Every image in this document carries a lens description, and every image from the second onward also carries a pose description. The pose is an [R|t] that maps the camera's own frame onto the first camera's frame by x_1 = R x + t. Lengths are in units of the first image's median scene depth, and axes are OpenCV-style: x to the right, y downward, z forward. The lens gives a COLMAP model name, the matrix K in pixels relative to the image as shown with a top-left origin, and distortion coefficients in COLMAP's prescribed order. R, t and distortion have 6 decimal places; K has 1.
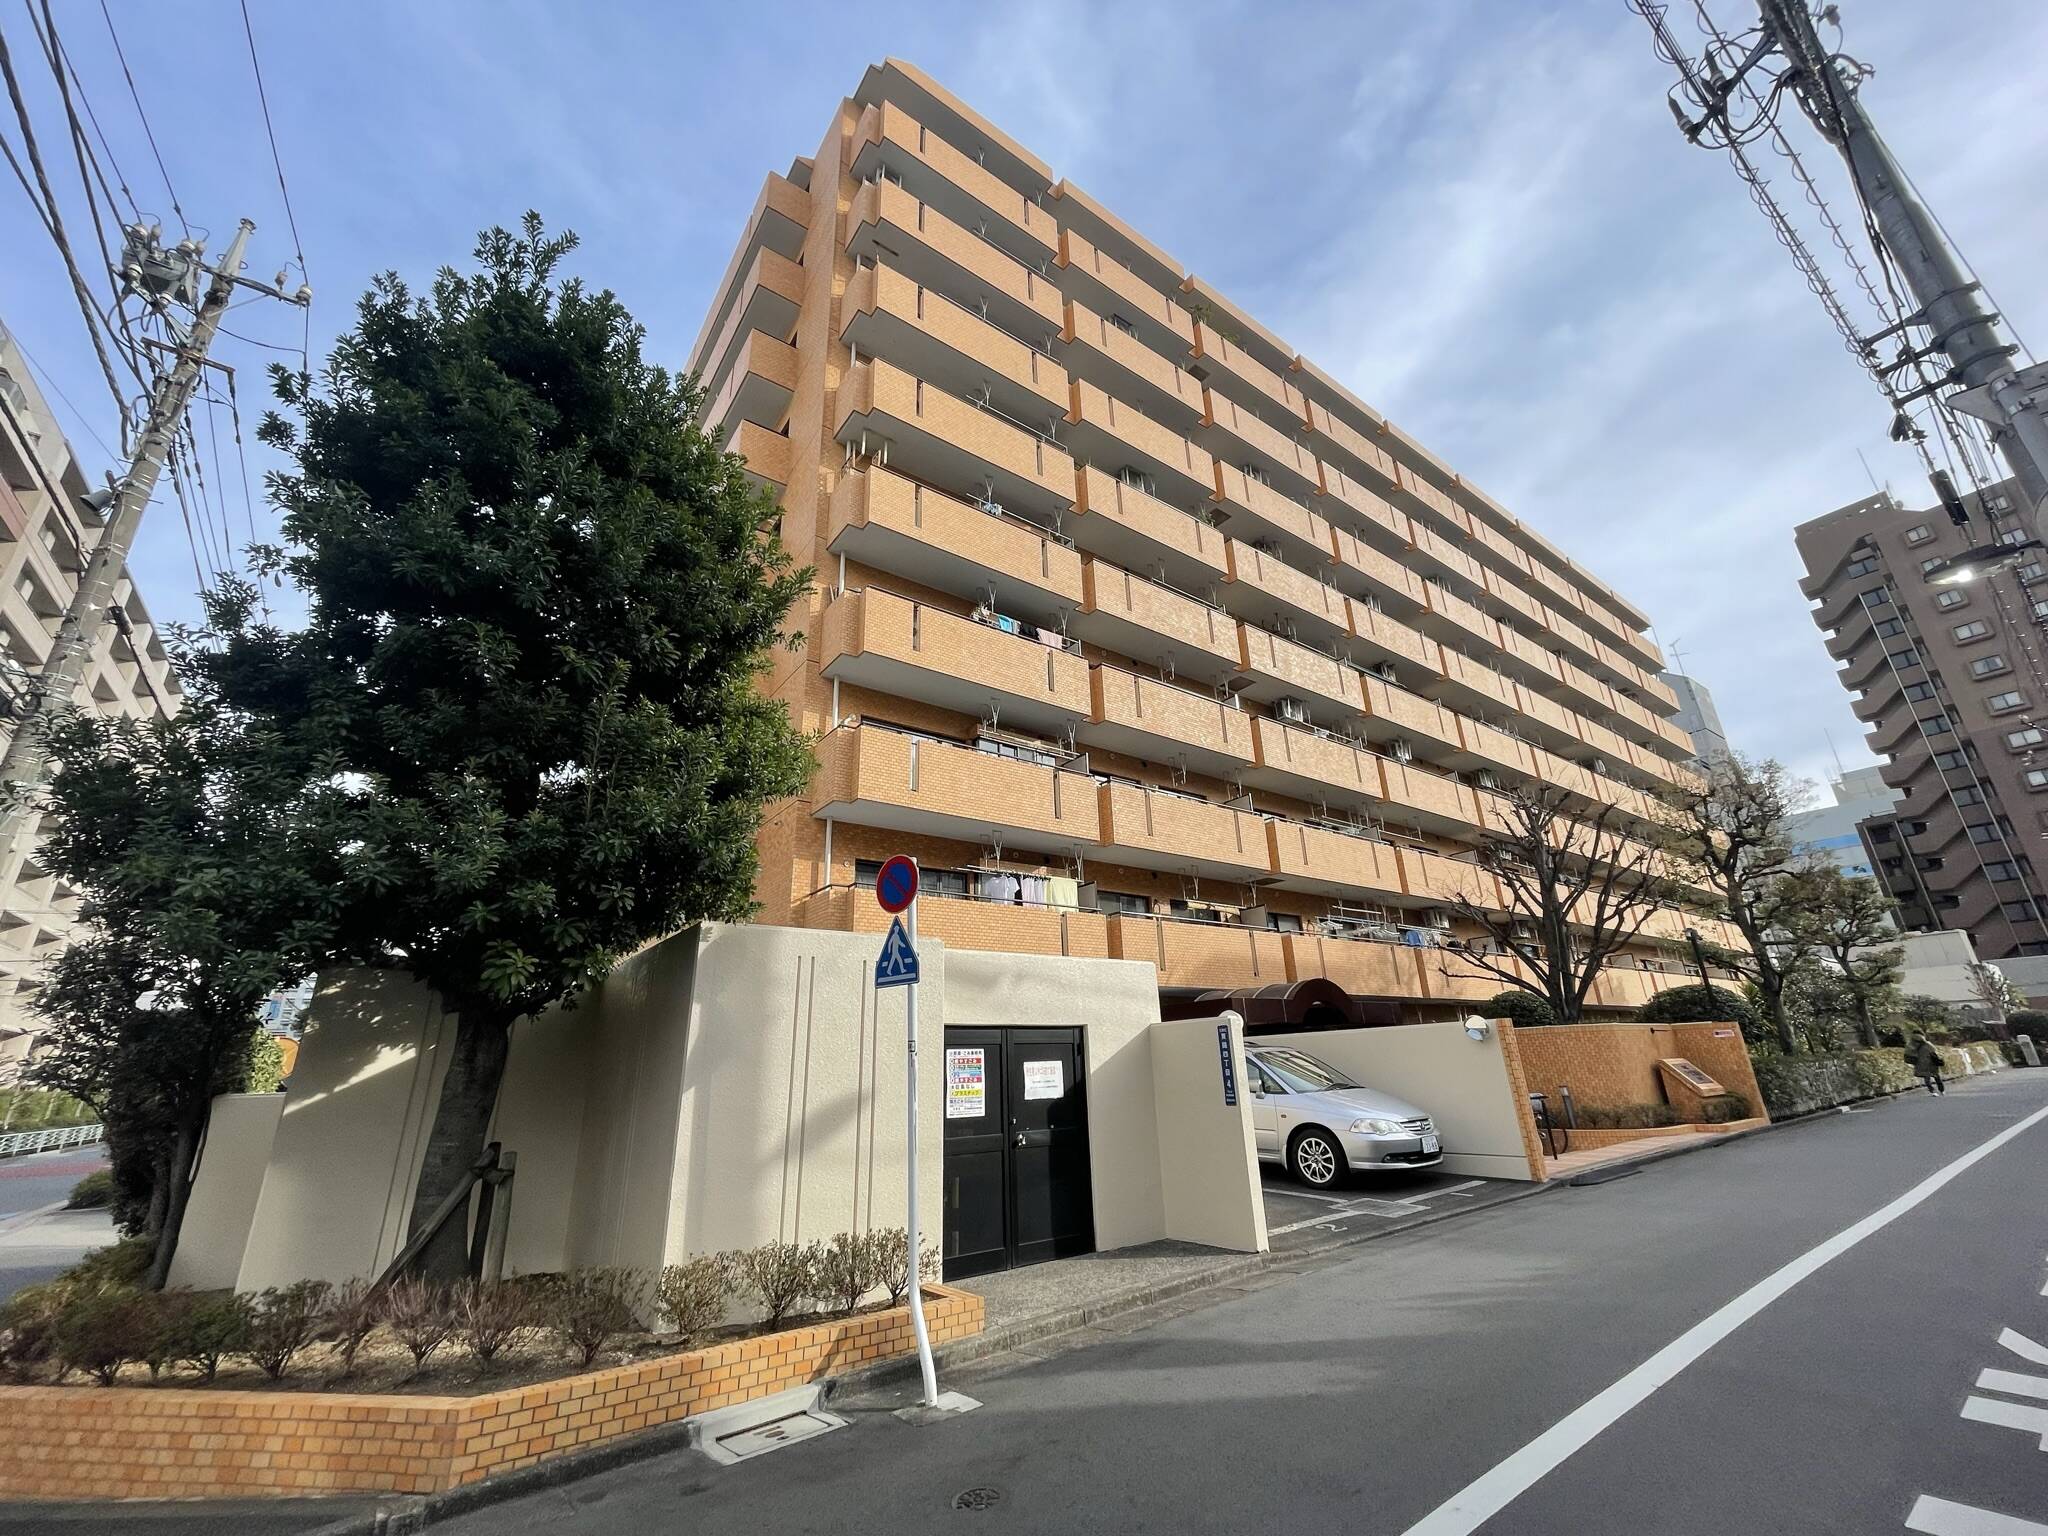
lens RADIAL K [[823.9, 0, 1027.8], [0, 823.9, 761.9], [0, 0, 1]] dist [-0.001912, 0.000487]
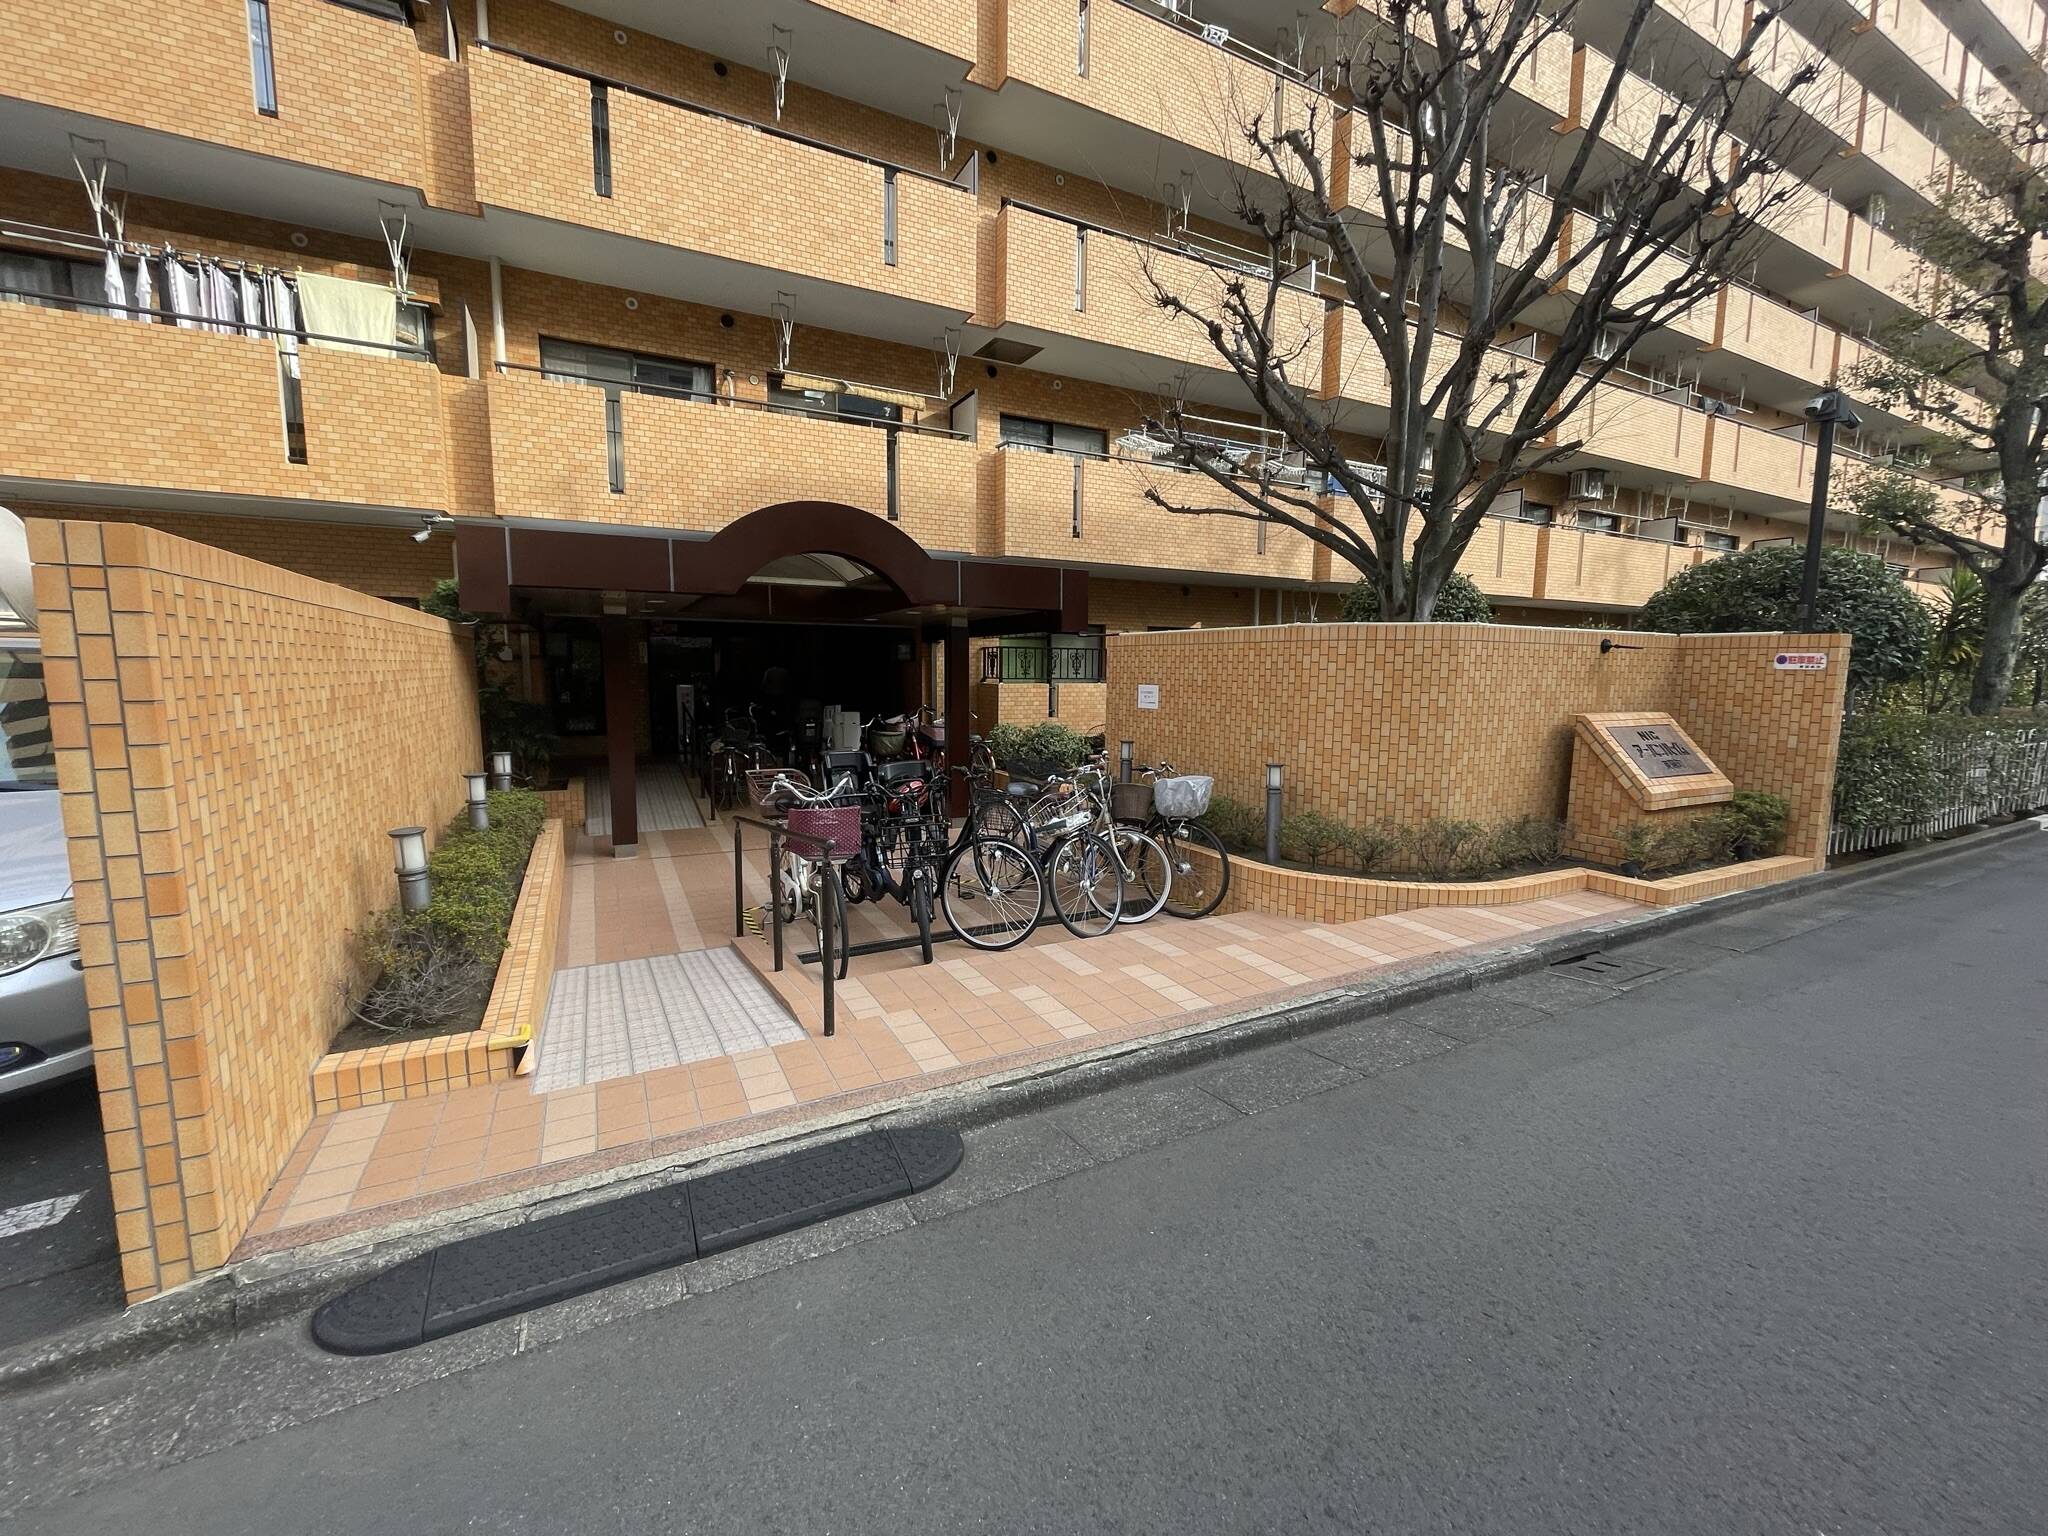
lens RADIAL K [[823.9, 0, 1026.1], [0, 823.9, 763.9], [0, 0, 1]] dist [-0.001912, 0.000487]
pose [[0.986911, 0.062471, -0.148676, 0.512973], [0.013451, 0.886823, 0.461913, 0.176270], [0.160706, -0.457867, 0.874375, 0.541766]]
